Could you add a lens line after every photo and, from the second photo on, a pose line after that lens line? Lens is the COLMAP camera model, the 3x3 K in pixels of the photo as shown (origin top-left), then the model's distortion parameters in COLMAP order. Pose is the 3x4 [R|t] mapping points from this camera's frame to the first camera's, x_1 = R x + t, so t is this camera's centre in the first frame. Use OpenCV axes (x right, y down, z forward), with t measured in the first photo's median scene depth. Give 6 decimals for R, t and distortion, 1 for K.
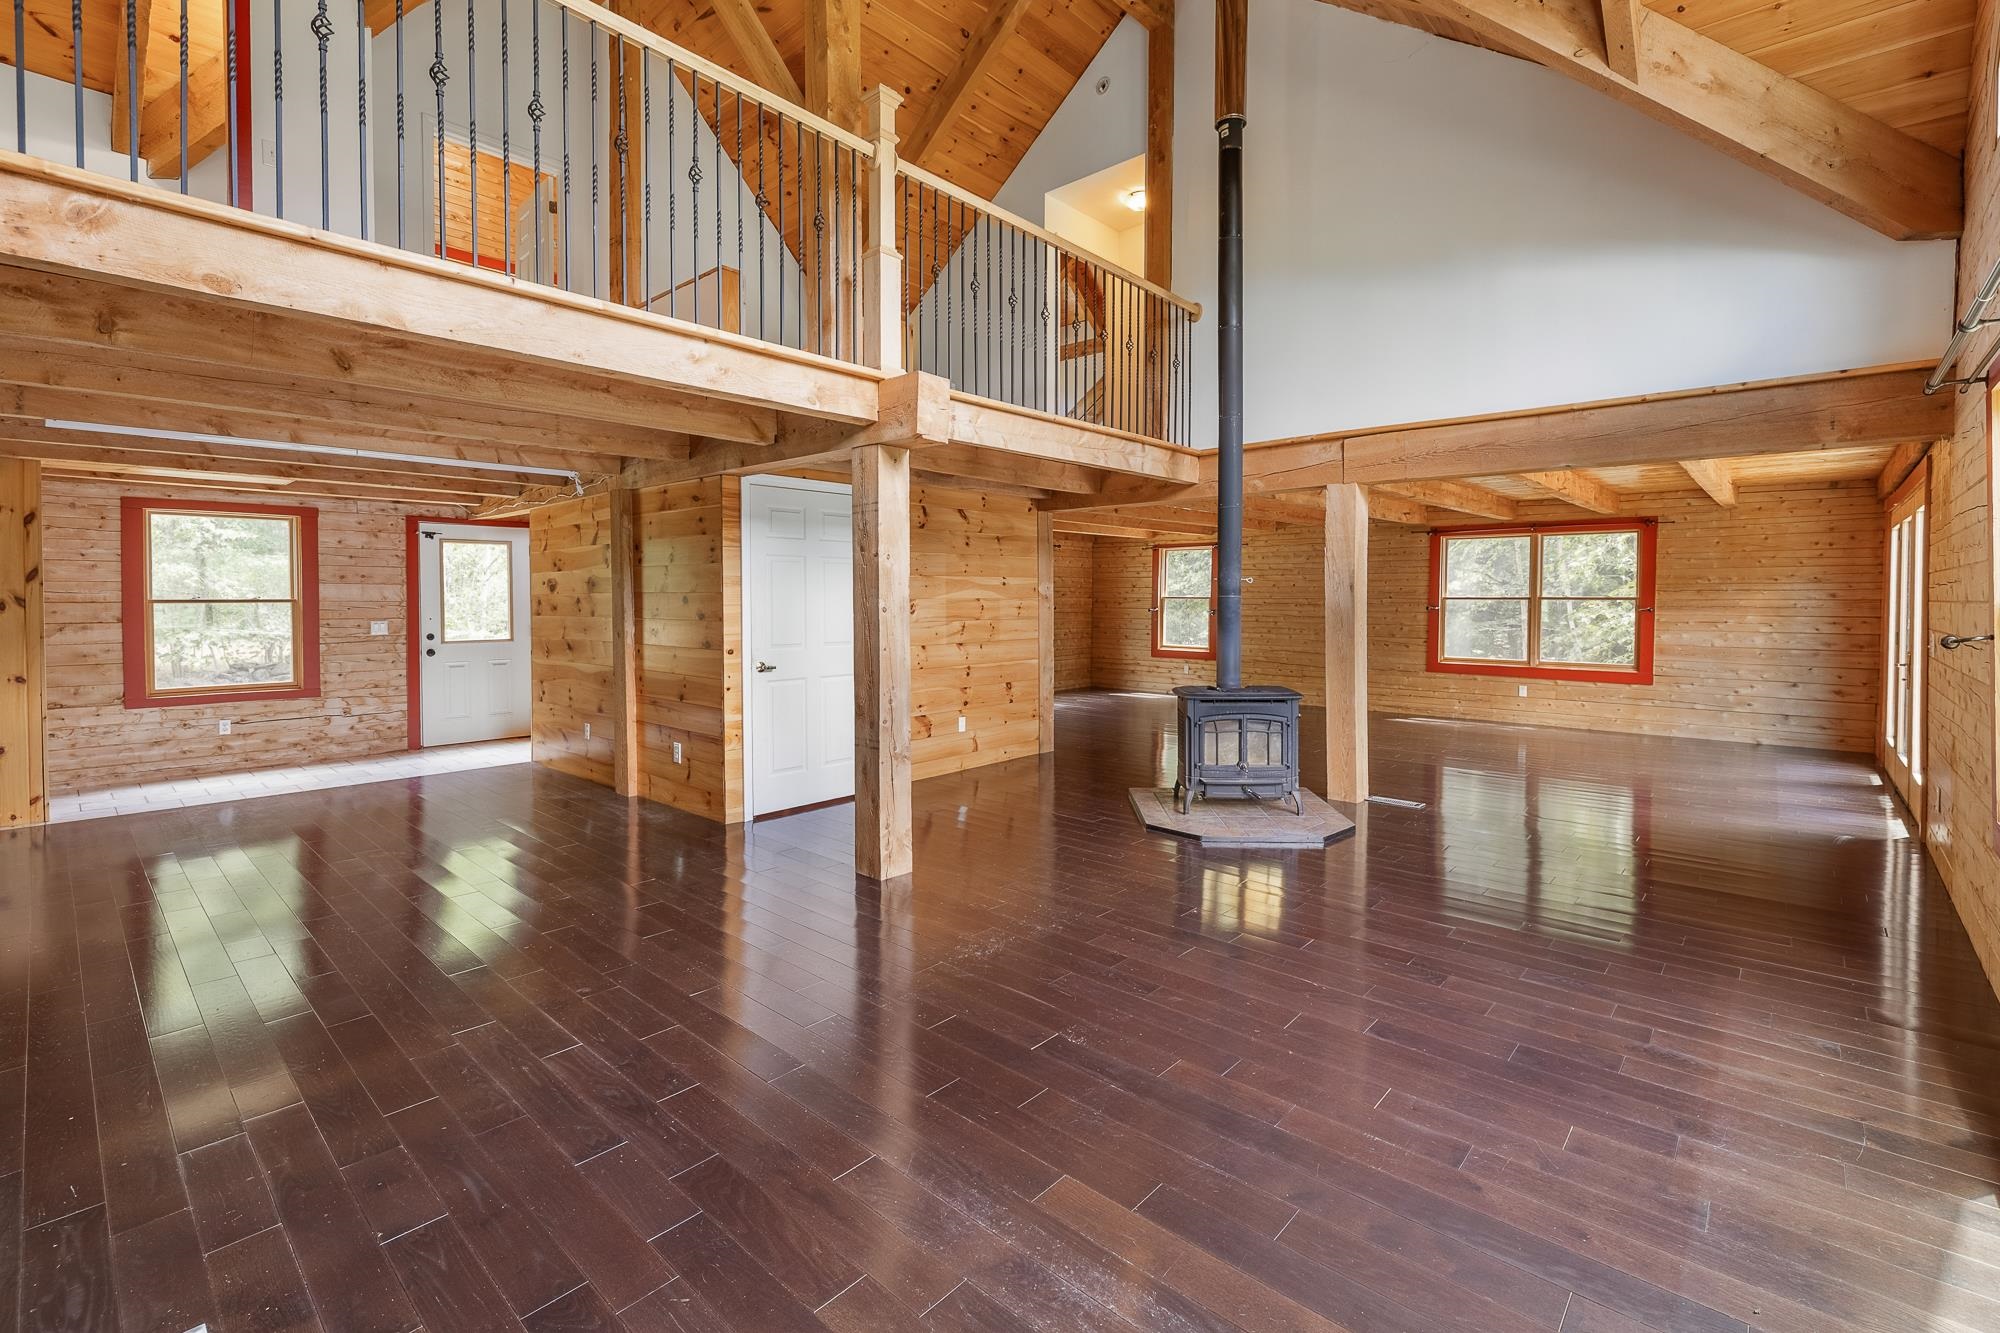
lens RADIAL K [[865.0, 0, 999.0], [0, 865.0, 614.4], [0, 0, 1]] dist [-0.000389, 0.000205]
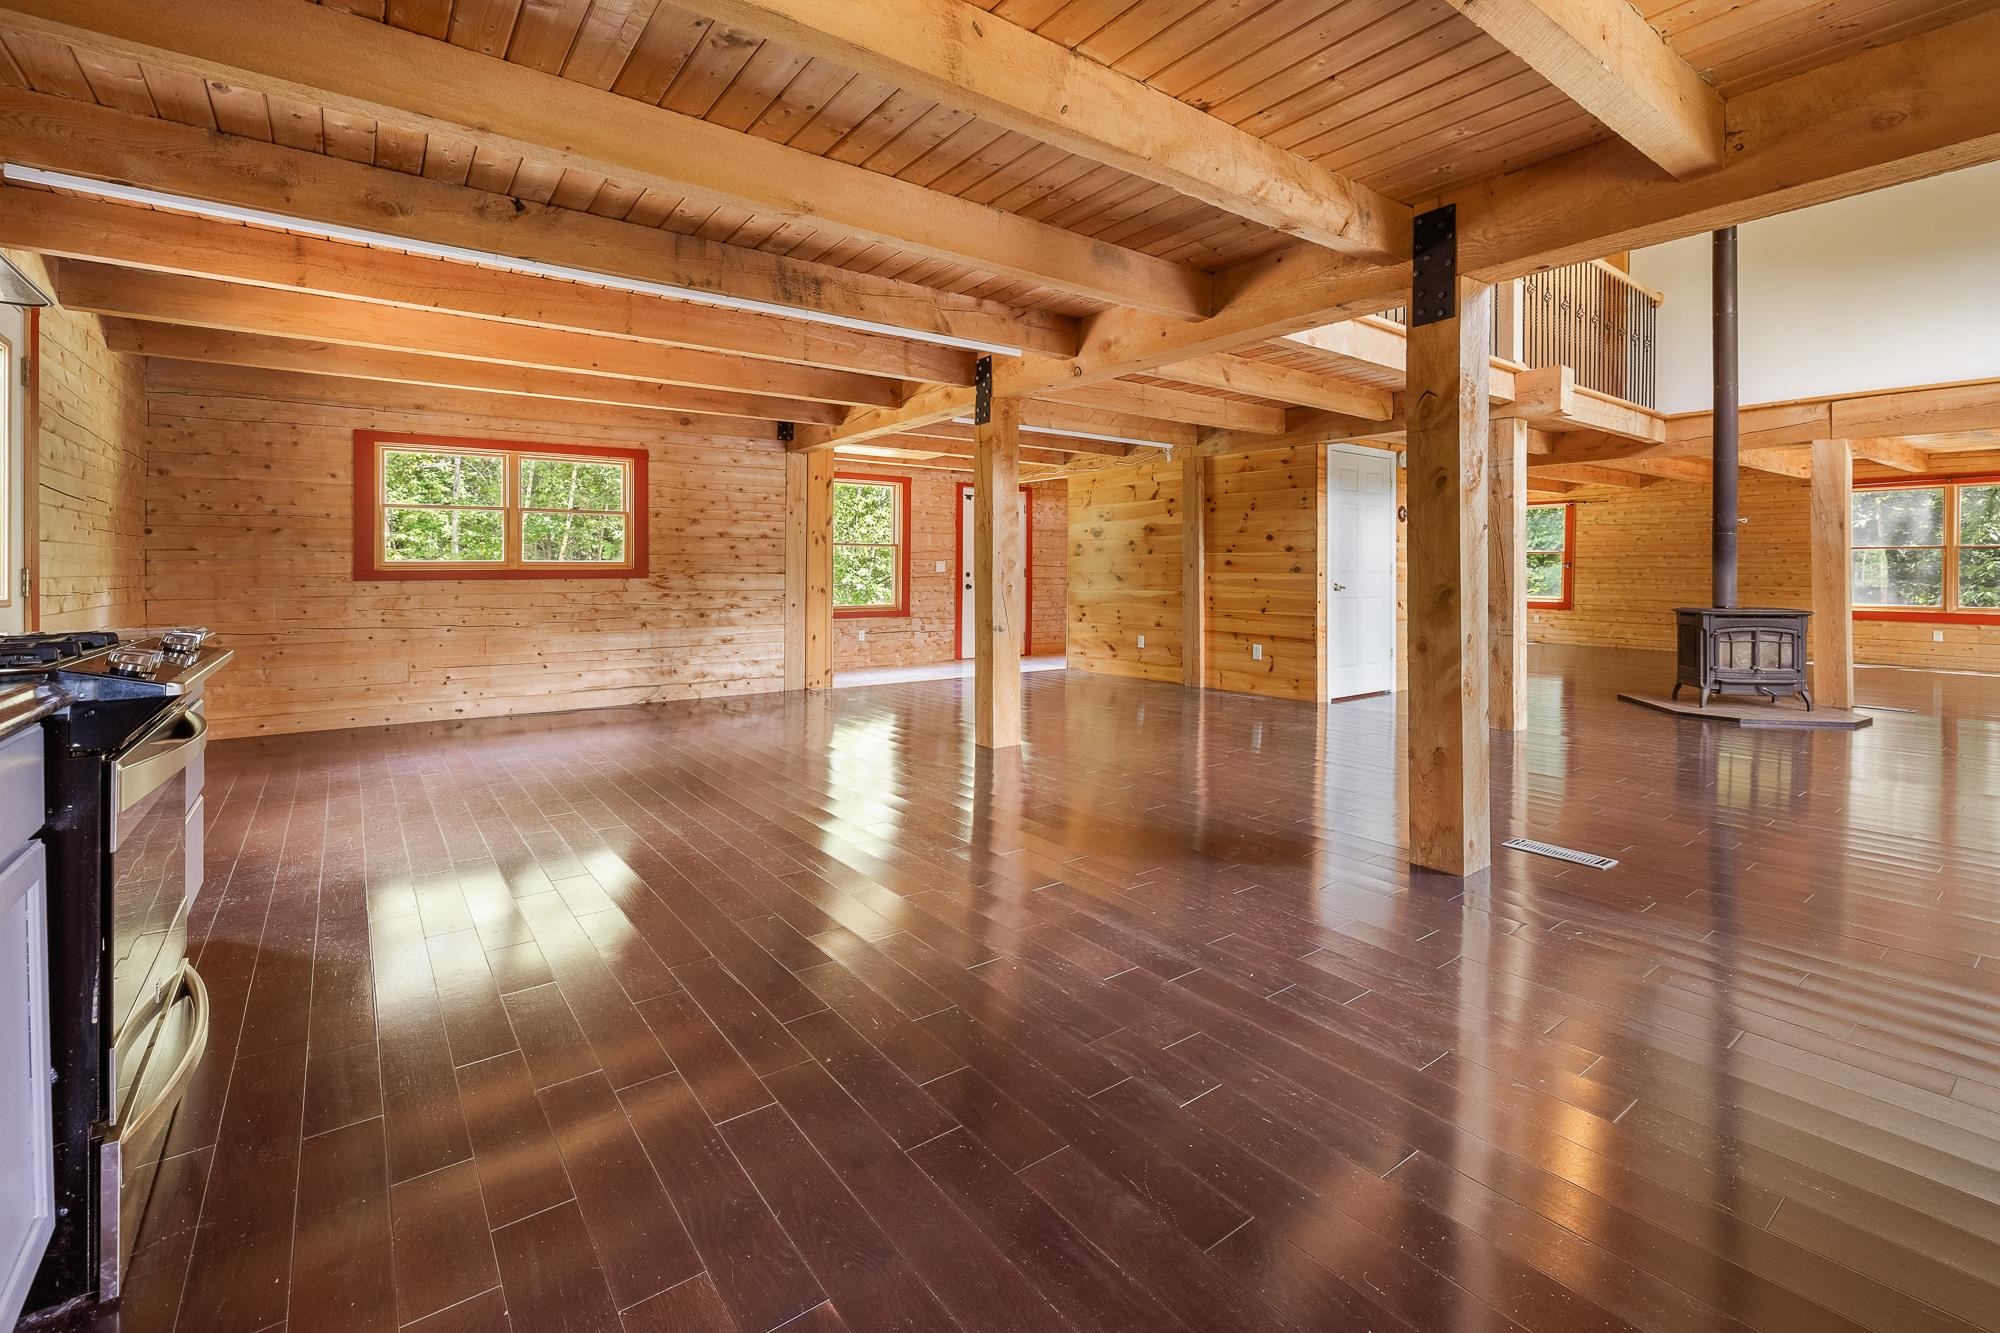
lens RADIAL K [[865.0, 0, 995.3], [0, 865.0, 571.0], [0, 0, 1]] dist [-0.000389, 0.000205]
pose [[0.982214, 0.003462, -0.187734, -0.497781], [-0.006933, 0.999817, -0.017838, 0.058549], [0.187638, 0.018822, 0.982058, -0.375006]]
